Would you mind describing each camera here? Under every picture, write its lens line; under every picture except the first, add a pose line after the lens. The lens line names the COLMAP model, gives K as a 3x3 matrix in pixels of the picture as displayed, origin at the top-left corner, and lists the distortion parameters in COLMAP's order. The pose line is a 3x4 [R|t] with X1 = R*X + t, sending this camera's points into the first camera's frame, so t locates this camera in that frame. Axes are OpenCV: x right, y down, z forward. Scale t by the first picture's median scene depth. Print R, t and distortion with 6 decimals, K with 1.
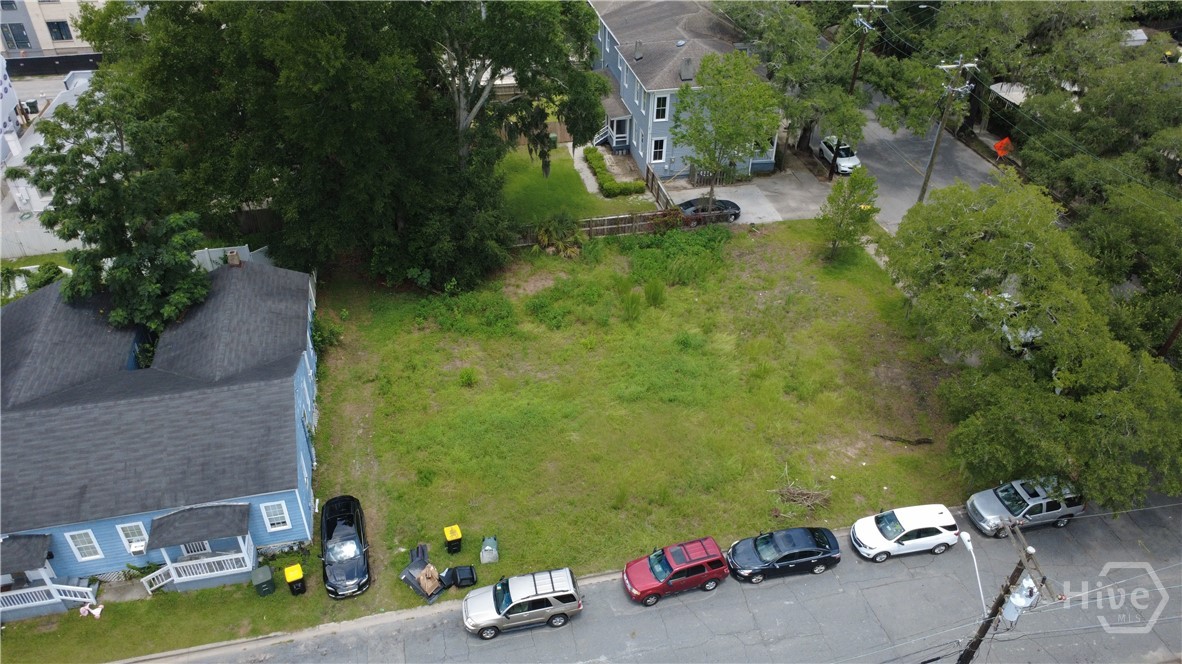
lens RADIAL K [[864.9, 0, 591.0], [0, 864.9, 332.0], [0, 0, 1]] dist [-0.001404, 0.000094]
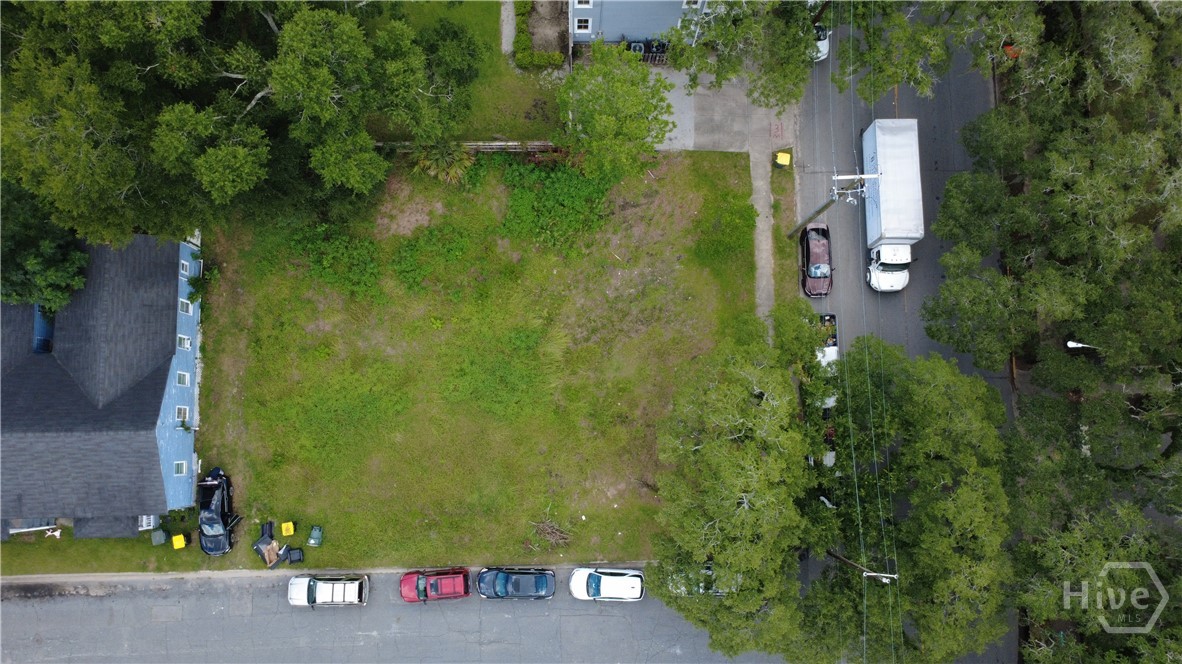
lens RADIAL K [[864.9, 0, 591.0], [0, 864.9, 332.0], [0, 0, 1]] dist [-0.001404, 0.000094]
pose [[0.977842, 0.208746, -0.015848, 0.279562], [-0.133264, 0.679061, 0.721884, -1.070152], [0.161452, -0.703776, 0.691832, 0.325727]]
